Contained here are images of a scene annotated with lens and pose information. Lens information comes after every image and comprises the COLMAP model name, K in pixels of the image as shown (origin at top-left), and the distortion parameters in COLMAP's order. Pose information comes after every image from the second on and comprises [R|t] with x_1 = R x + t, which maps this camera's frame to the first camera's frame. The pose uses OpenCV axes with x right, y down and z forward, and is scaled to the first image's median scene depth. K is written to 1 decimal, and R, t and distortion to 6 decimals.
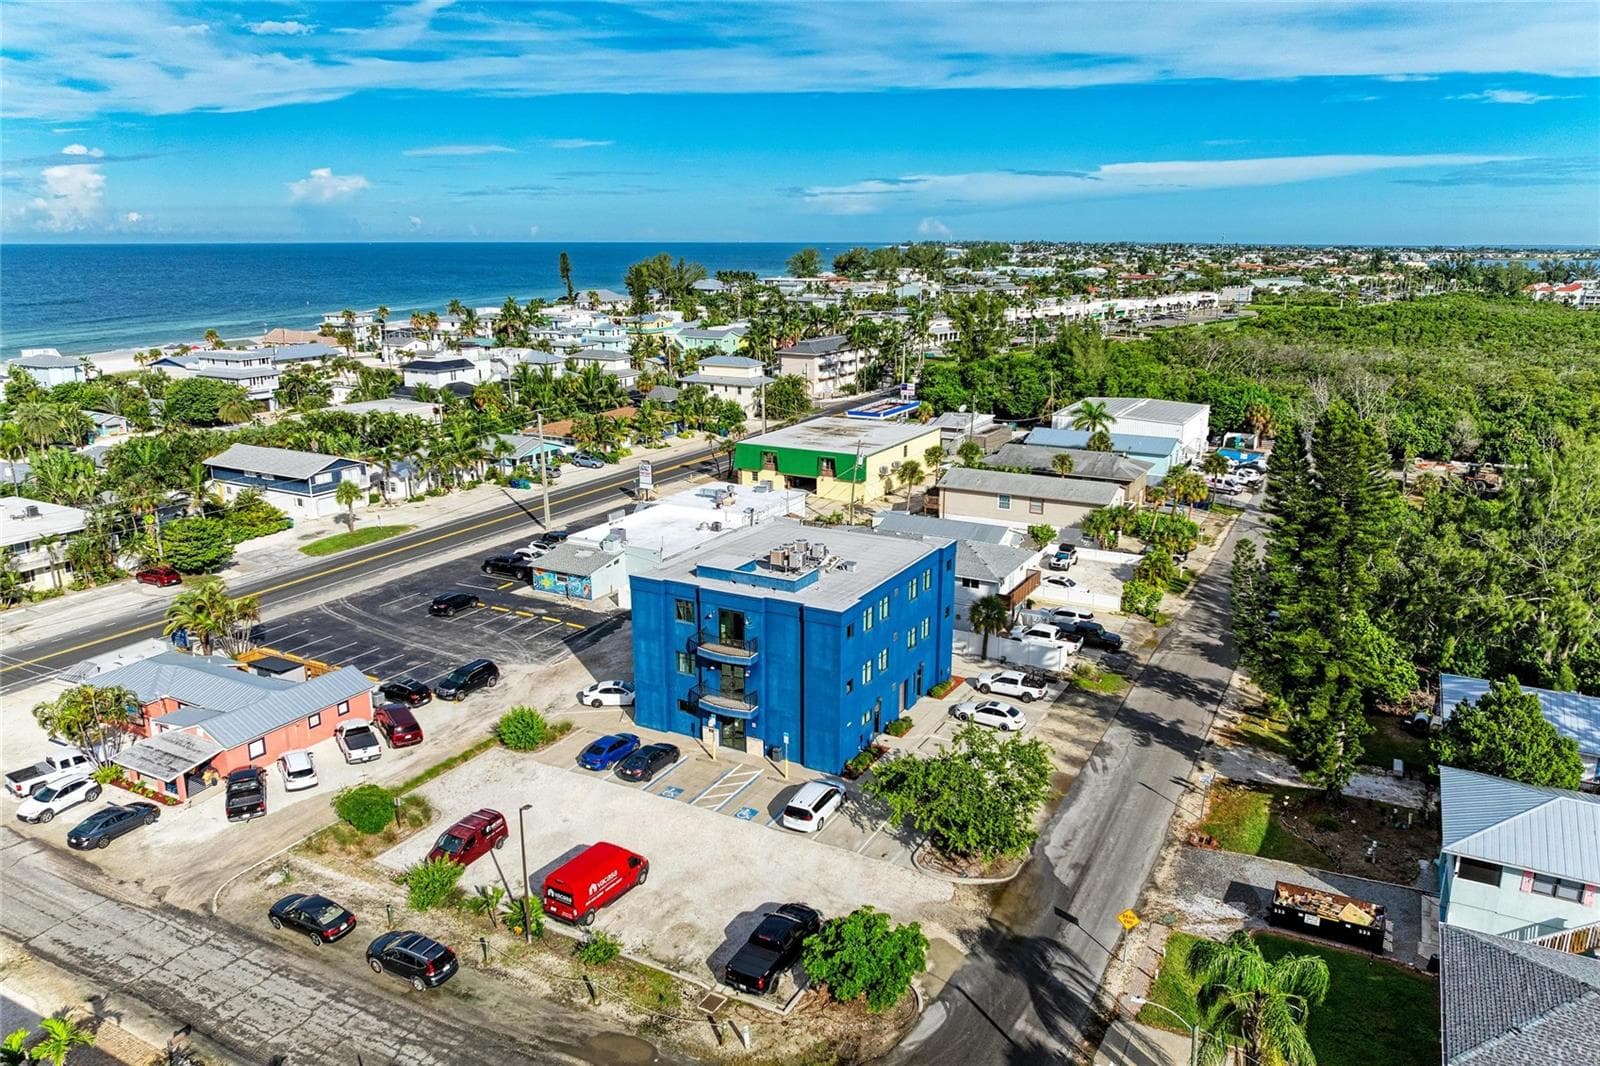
lens RADIAL K [[1123.7, 0, 806.5], [0, 1123.7, 536.2], [0, 0, 1]] dist [-0.019686, 0.006190]
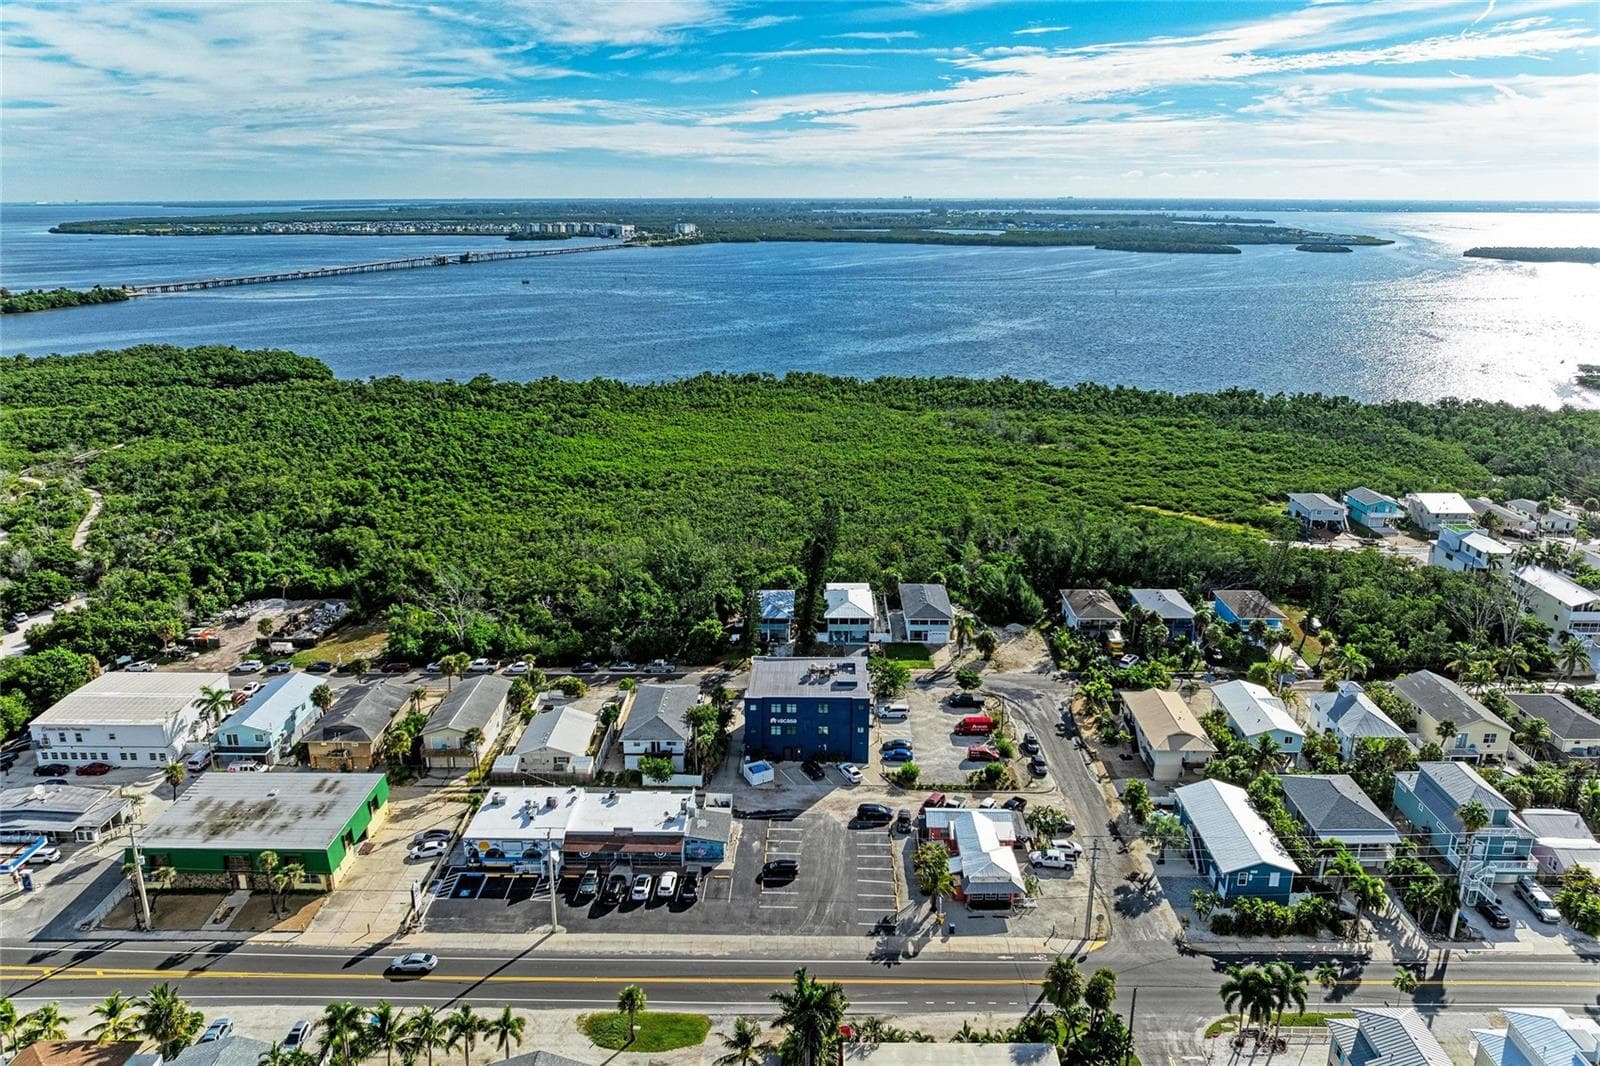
lens RADIAL K [[1123.7, 0, 828.1], [0, 1123.7, 542.9], [0, 0, 1]] dist [-0.019686, 0.006190]
pose [[-0.474551, -0.264766, 0.839464, -1.863911], [0.223608, 0.886143, 0.405895, -1.138062], [-0.851352, 0.380329, -0.361316, 1.702870]]
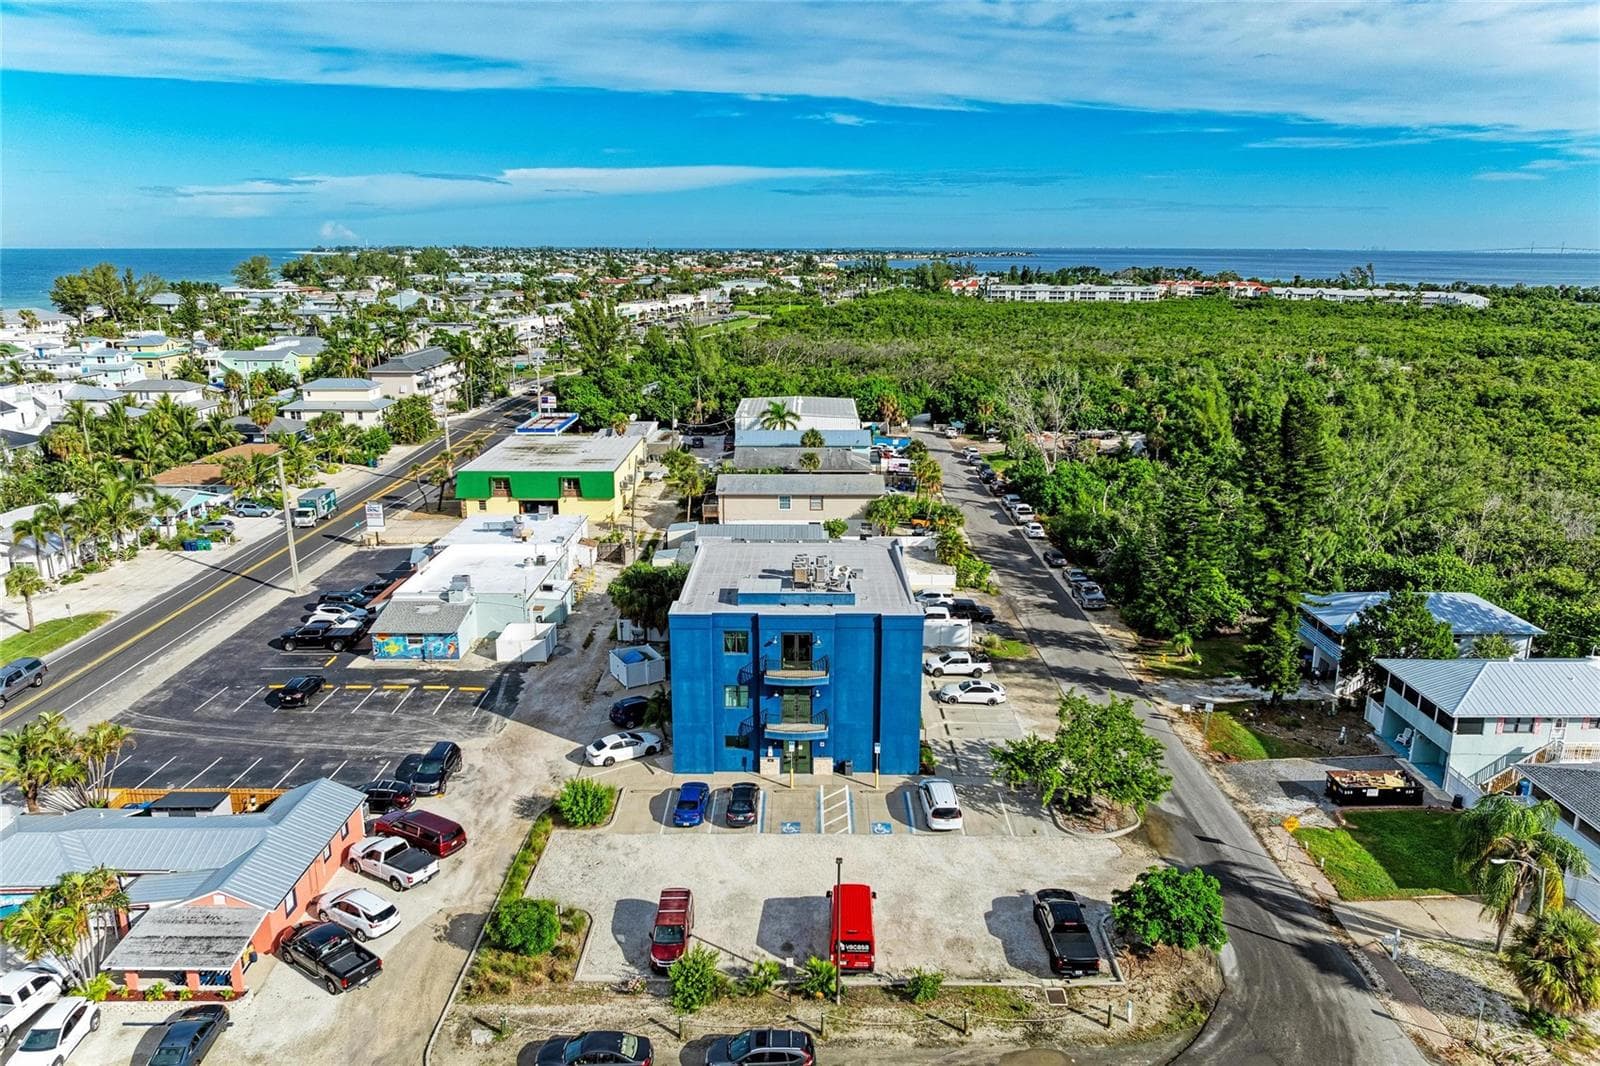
lens RADIAL K [[1123.7, 0, 808.4], [0, 1123.7, 527.0], [0, 0, 1]] dist [-0.019686, 0.006190]
pose [[0.878334, -0.115823, 0.463804, -0.461199], [0.121013, 0.992475, 0.018675, -0.039336], [-0.462477, 0.039723, 0.885741, 0.112235]]
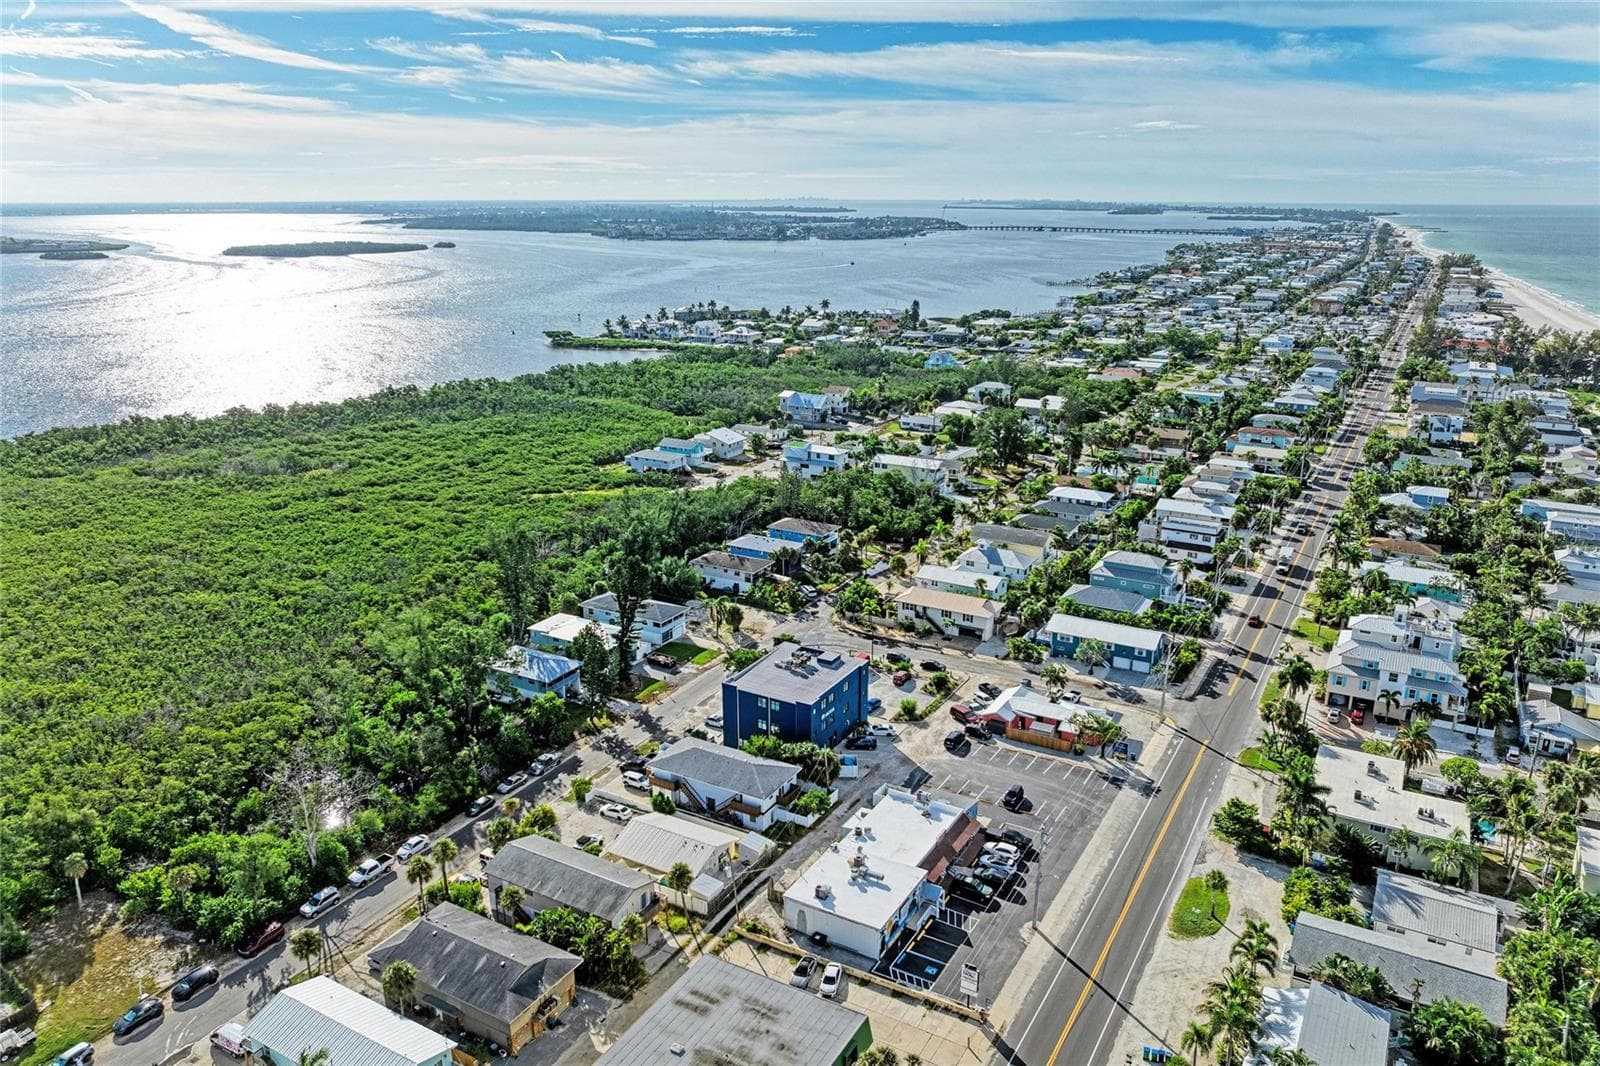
lens RADIAL K [[1123.7, 0, 795.5], [0, 1123.7, 518.0], [0, 0, 1]] dist [-0.019686, 0.006190]
pose [[-0.999619, -0.010828, 0.025389, -0.053907], [0.003724, 0.858513, 0.512778, -1.425407], [-0.027349, 0.512677, -0.858146, 2.822782]]
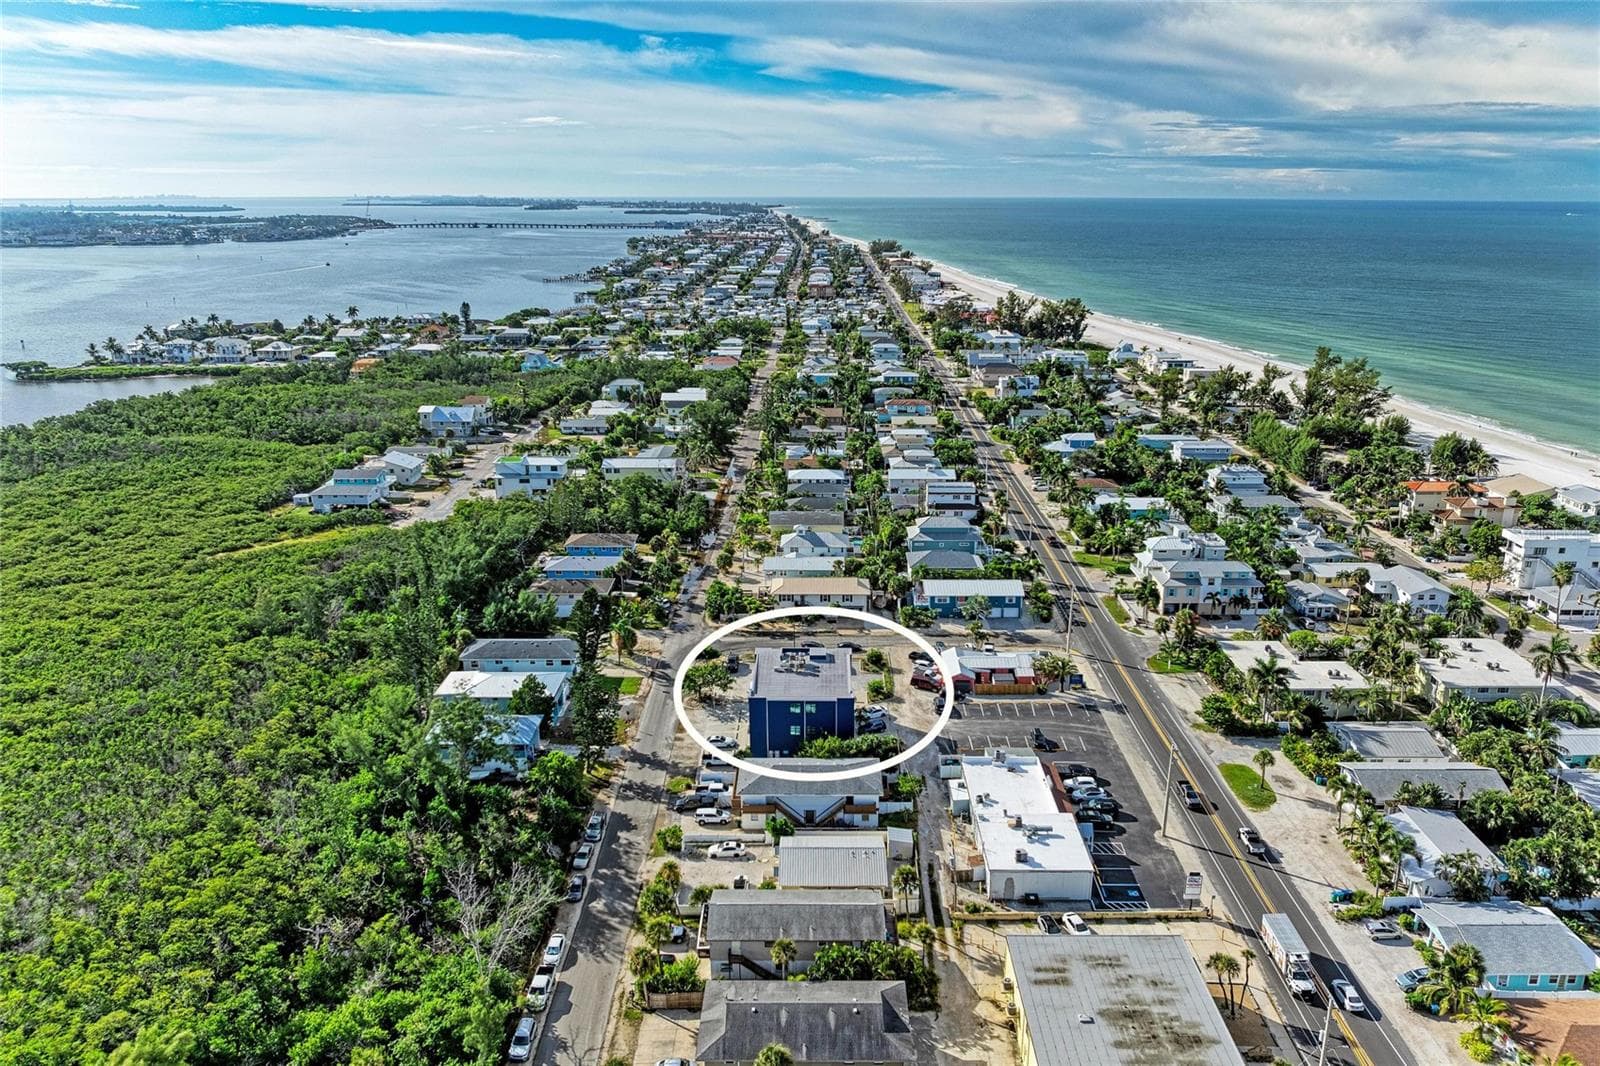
lens RADIAL K [[1123.7, 0, 816.3], [0, 1123.7, 537.8], [0, 0, 1]] dist [-0.019686, 0.006190]
pose [[-0.882279, 0.134337, -0.451151, 0.966965], [-0.124685, 0.857488, 0.499167, -1.355949], [0.453913, 0.496656, -0.739794, 2.579354]]
